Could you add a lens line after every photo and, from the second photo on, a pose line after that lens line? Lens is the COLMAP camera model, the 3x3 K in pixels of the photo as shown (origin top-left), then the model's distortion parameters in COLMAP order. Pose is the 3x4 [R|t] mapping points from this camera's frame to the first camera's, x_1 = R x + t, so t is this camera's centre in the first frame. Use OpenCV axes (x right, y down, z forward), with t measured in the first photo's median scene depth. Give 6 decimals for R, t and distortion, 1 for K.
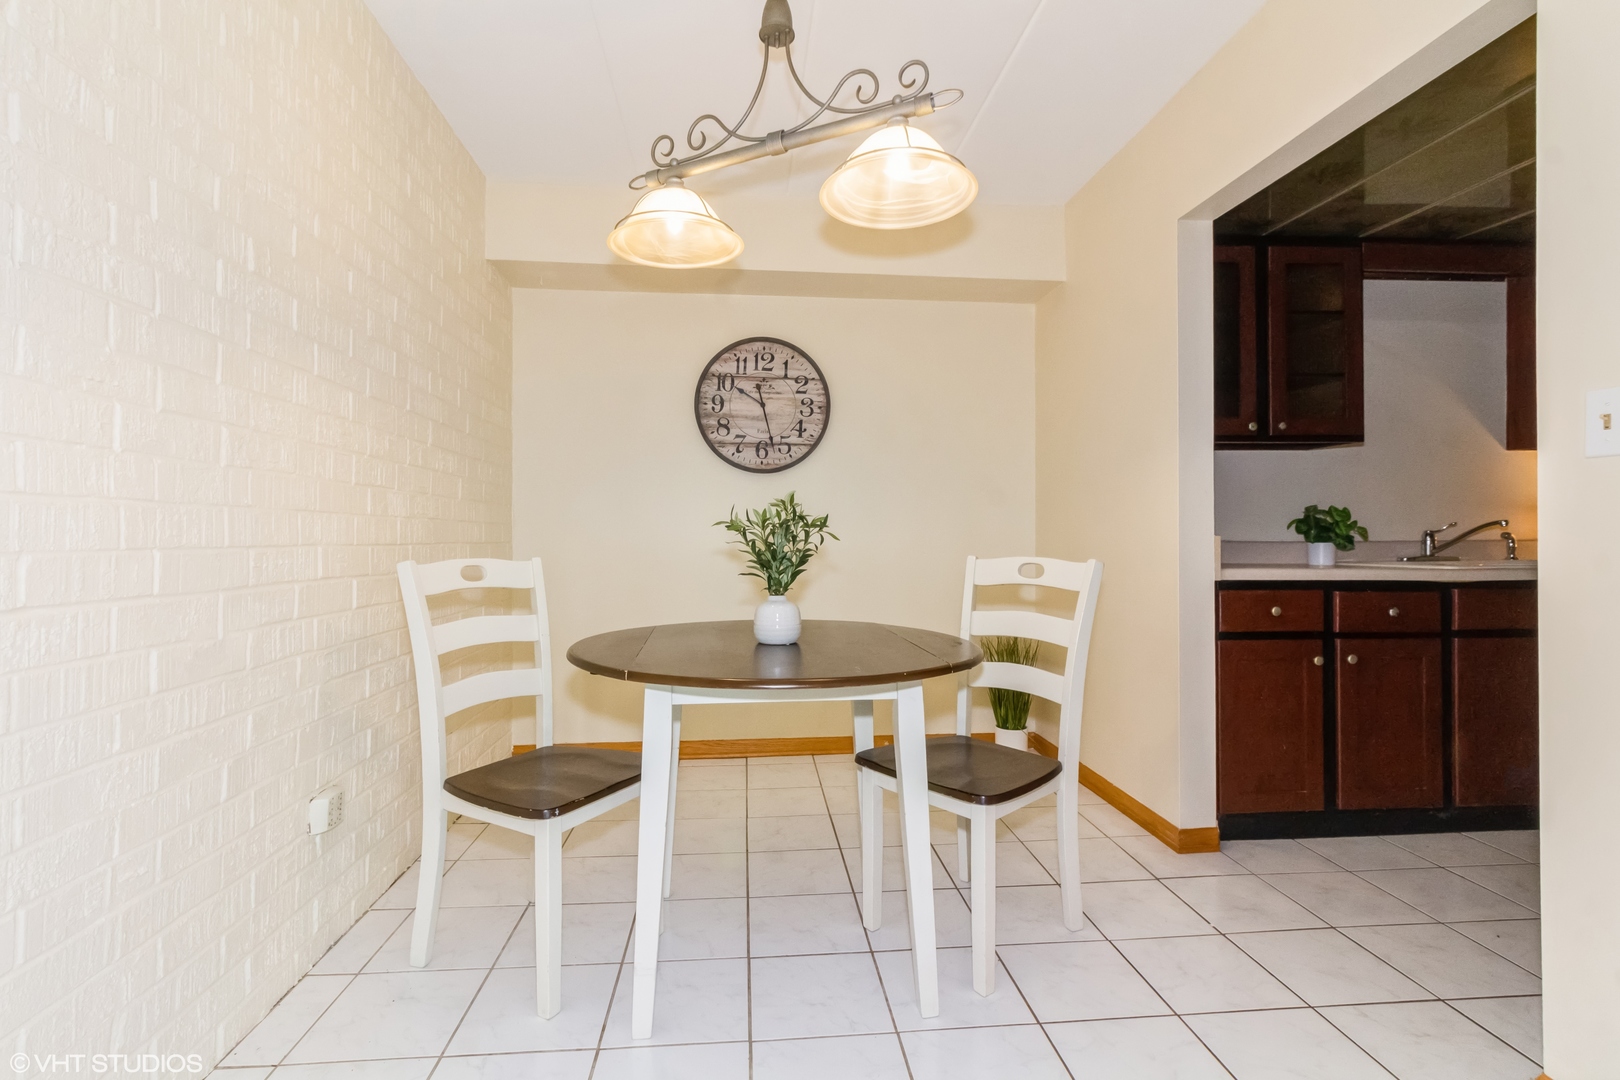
lens RADIAL K [[738.6, 0, 810.0], [0, 738.6, 540.0], [0, 0, 1]] dist [0.004279, -0.000055]
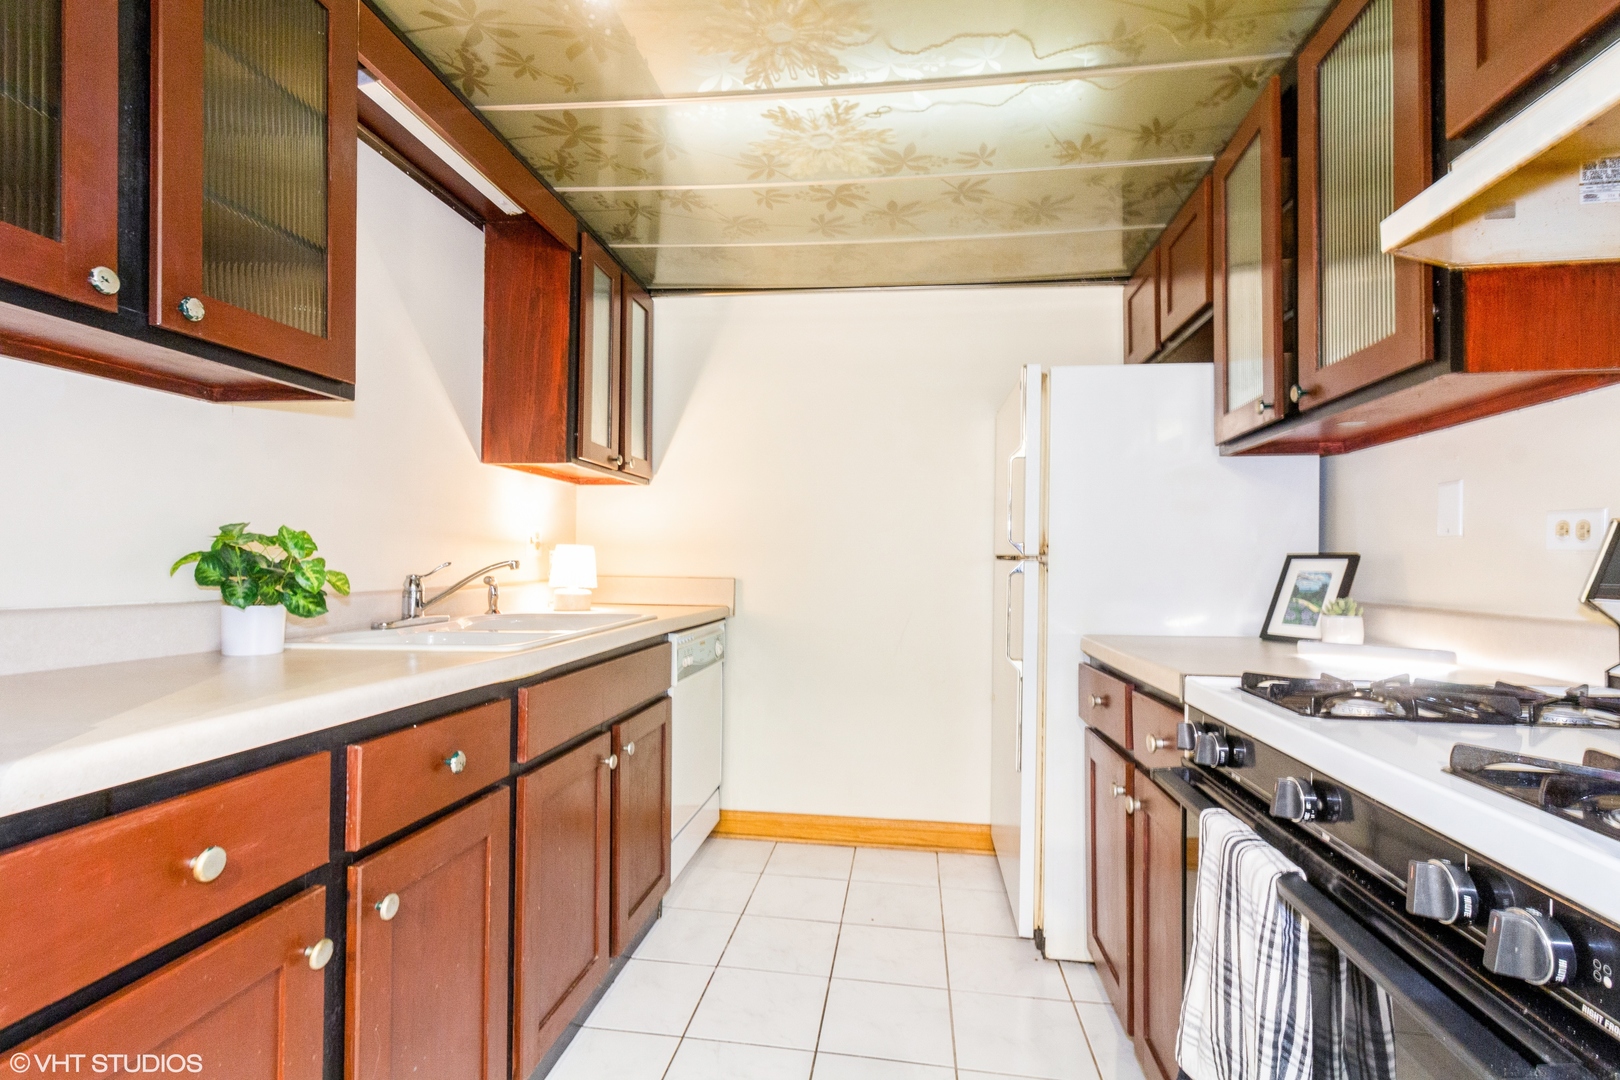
lens RADIAL K [[756.2, 0, 810.8], [0, 756.2, 554.1], [0, 0, 1]] dist [0.011646, 0.000113]
pose [[0.212537, 0.016686, 0.977011, 0.305102], [-0.009422, 0.999843, -0.015026, -0.024358], [-0.977108, -0.006012, 0.212660, 0.568234]]
